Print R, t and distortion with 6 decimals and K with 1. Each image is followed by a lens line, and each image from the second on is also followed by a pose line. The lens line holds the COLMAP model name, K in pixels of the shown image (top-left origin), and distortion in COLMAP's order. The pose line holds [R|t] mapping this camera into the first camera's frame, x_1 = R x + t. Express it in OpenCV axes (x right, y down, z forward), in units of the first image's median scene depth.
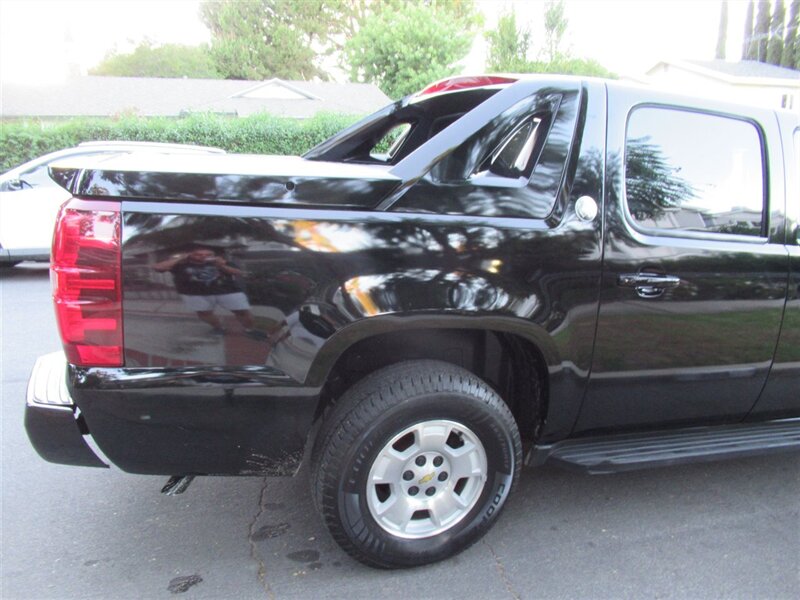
lens RADIAL K [[606.9, 0, 386.1], [0, 606.9, 296.7], [0, 0, 1]] dist [-0.002349, 0.003044]
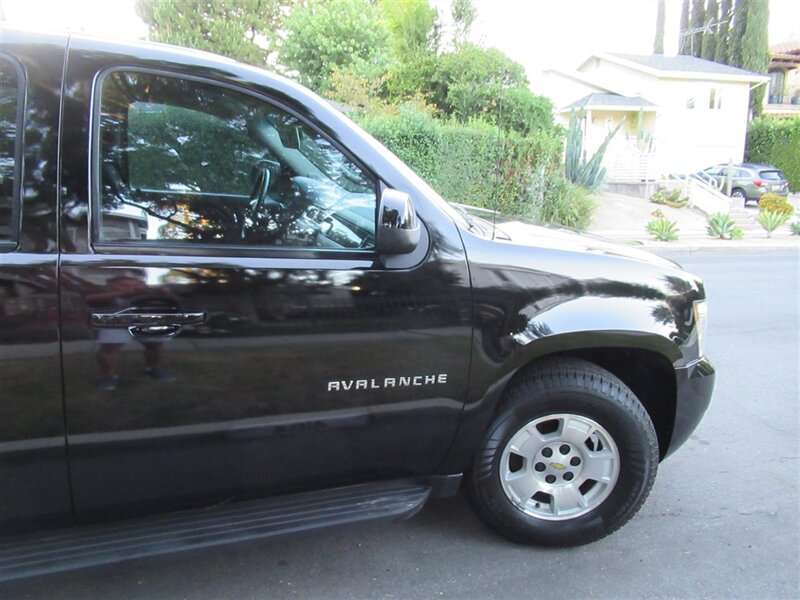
lens RADIAL K [[609.8, 0, 399.6], [0, 609.8, 301.2], [0, 0, 1]] dist [-0.002435, 0.006335]
pose [[0.998243, -0.021885, 0.055066, 0.084786], [0.021586, 0.999749, 0.006007, -0.003366], [-0.055184, -0.004807, 0.998465, 0.031867]]
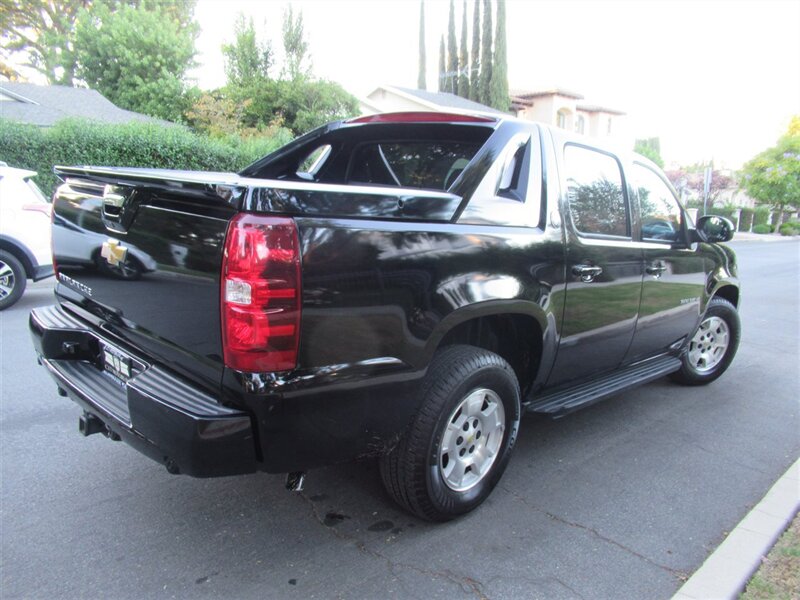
lens RADIAL K [[616.1, 0, 397.8], [0, 616.1, 294.5], [0, 0, 1]] dist [-0.000102, 0.002042]
pose [[0.893725, -0.072839, 0.442662, -0.045499], [0.085962, 0.996252, -0.009624, 0.000583], [-0.440302, 0.046653, 0.896637, -0.005450]]
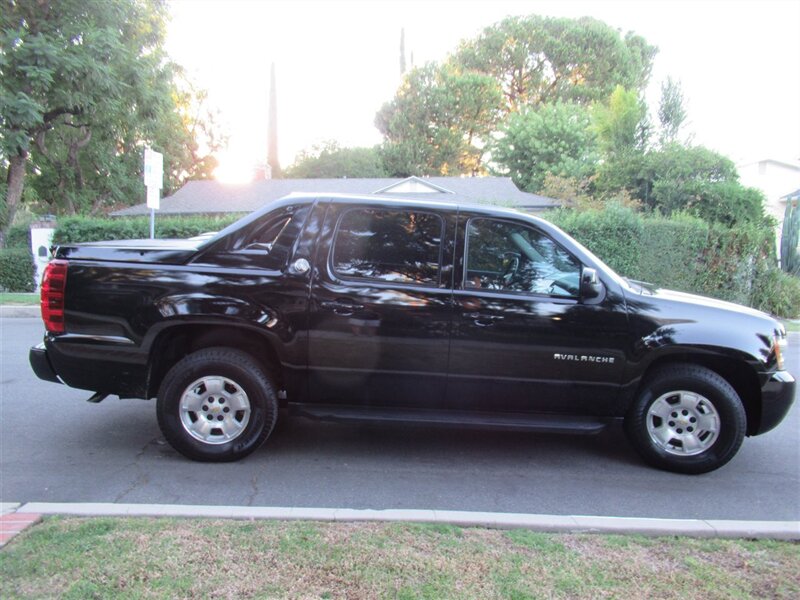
lens RADIAL K [[616.1, 0, 397.8], [0, 616.1, 294.5], [0, 0, 1]] dist [-0.000102, 0.002042]
pose [[0.964159, 0.013527, -0.264979, 0.083179], [-0.052285, 0.988803, -0.139767, 0.014212], [0.260122, 0.148612, 0.954071, -0.053226]]
